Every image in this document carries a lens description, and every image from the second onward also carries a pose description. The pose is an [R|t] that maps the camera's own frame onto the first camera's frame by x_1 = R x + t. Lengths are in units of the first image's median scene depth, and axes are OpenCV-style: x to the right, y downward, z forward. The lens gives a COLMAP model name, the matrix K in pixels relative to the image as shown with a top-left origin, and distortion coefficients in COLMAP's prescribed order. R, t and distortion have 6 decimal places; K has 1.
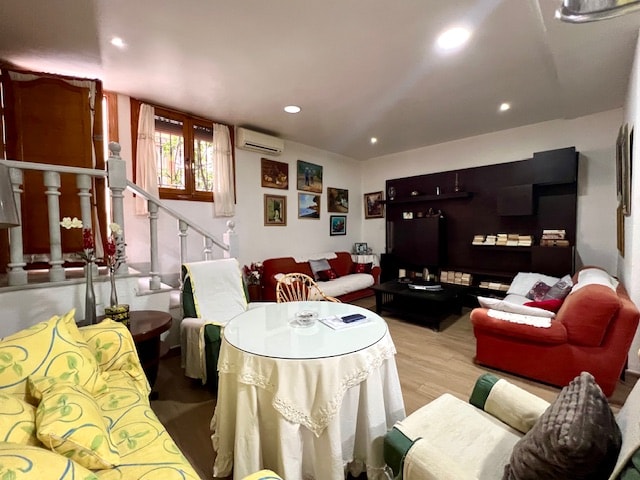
lens RADIAL K [[276.1, 0, 321.2], [0, 276.1, 240.2], [0, 0, 1]] dist [0.001070, 0.000513]
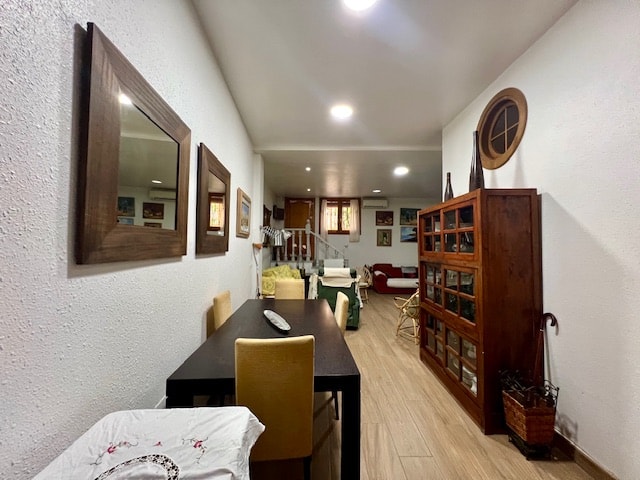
lens RADIAL K [[254.5, 0, 323.1], [0, 254.5, 238.6], [0, 0, 1]] dist [-0.006591, 0.000390]
pose [[0.727985, -0.004397, -0.685579, 0.671723], [-0.043027, 0.997715, -0.052087, 0.002801], [0.684241, 0.067417, 0.726133, -0.480224]]
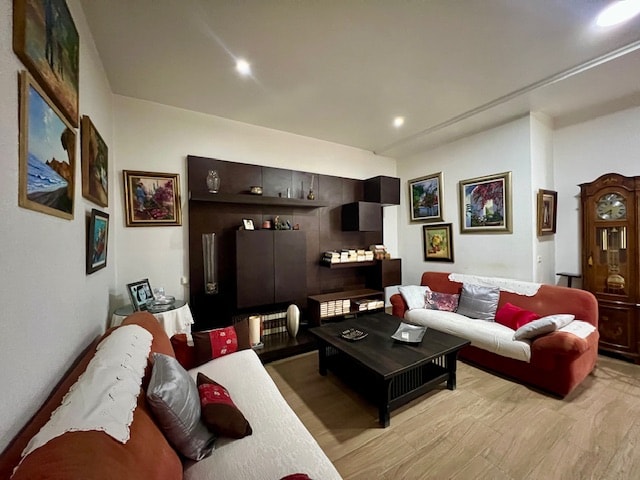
lens RADIAL K [[252.3, 0, 326.9], [0, 252.3, 239.0], [0, 0, 1]] dist [-0.002879, -0.000464]
pose [[0.245963, 0.009690, 0.969231, -0.208882], [0.051110, 0.998429, -0.022952, -0.041524], [-0.967931, 0.055182, 0.245081, 0.791611]]
